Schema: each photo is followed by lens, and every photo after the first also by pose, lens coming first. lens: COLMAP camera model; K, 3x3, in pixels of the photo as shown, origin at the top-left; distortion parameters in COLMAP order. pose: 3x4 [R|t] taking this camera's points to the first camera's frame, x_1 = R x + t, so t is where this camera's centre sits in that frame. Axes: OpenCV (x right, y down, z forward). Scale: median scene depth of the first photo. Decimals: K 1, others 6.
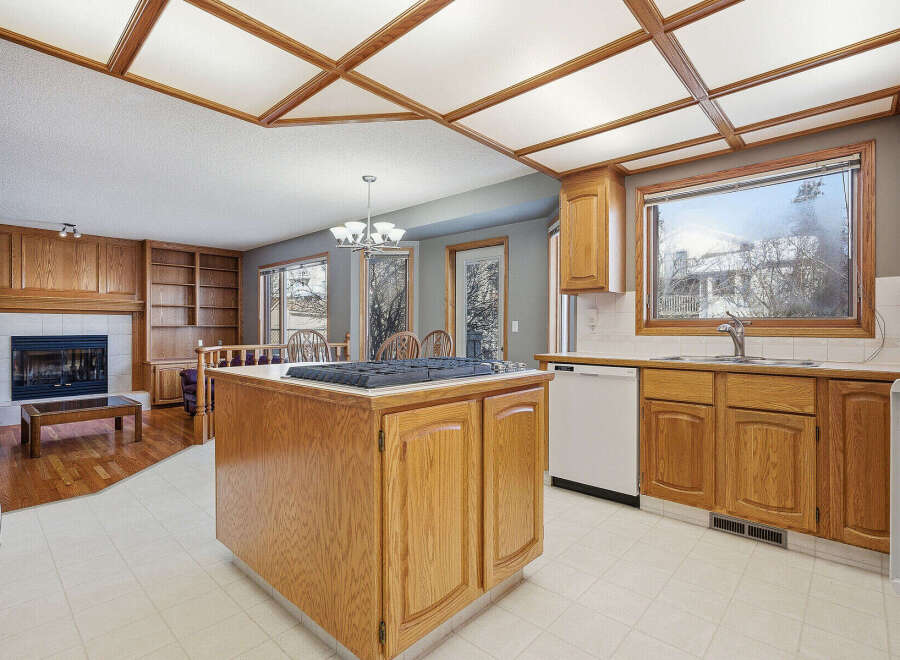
lens RADIAL K [[450.7, 0, 451.0], [0, 450.7, 328.9], [0, 0, 1]] dist [-0.014882, 0.004870]
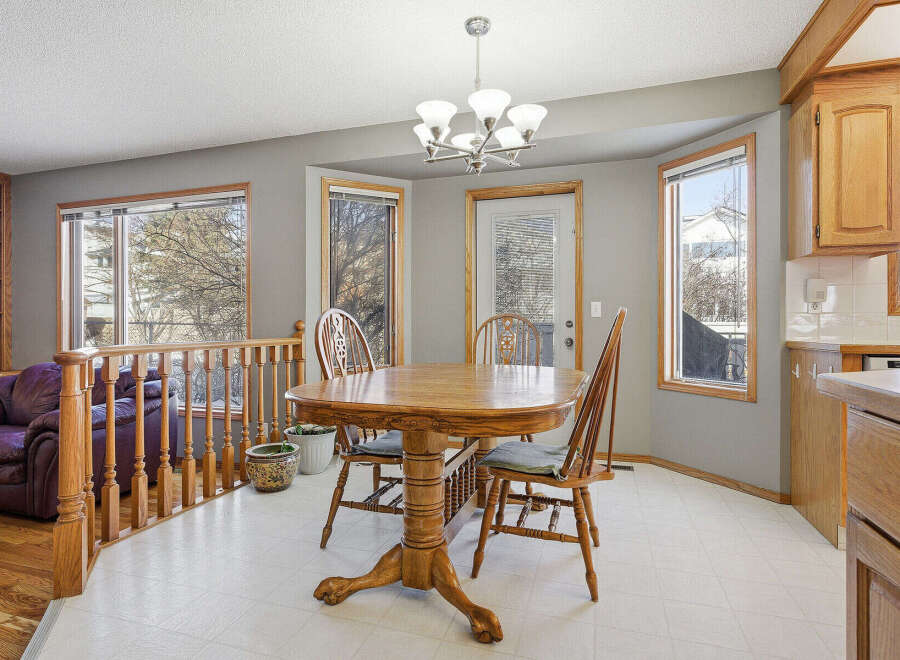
lens RADIAL K [[477.1, 0, 449.6], [0, 477.1, 328.0], [0, 0, 1]] dist [-0.002759, -0.002027]
pose [[0.902835, -0.006439, 0.429939, -0.310426], [0.004563, 0.999975, 0.005392, 0.015154], [-0.429963, -0.002906, 0.902842, 0.337803]]
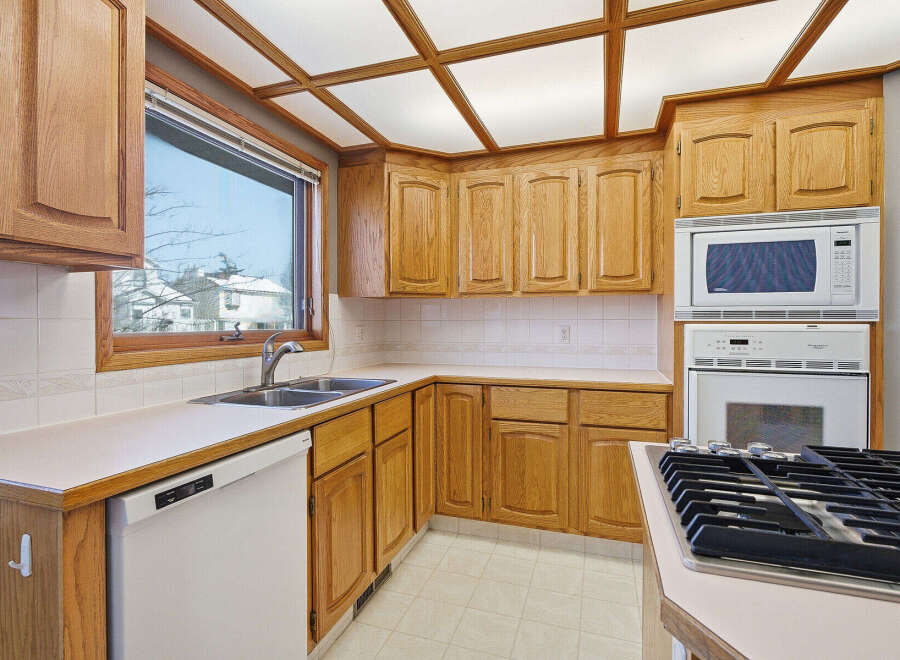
lens RADIAL K [[450.7, 0, 446.0], [0, 450.7, 324.8], [0, 0, 1]] dist [-0.014882, 0.004870]
pose [[-0.402462, -0.007693, 0.915404, -0.066829], [-0.002090, 0.999970, 0.007485, -0.019555], [-0.915434, 0.001100, -0.402466, 0.478436]]
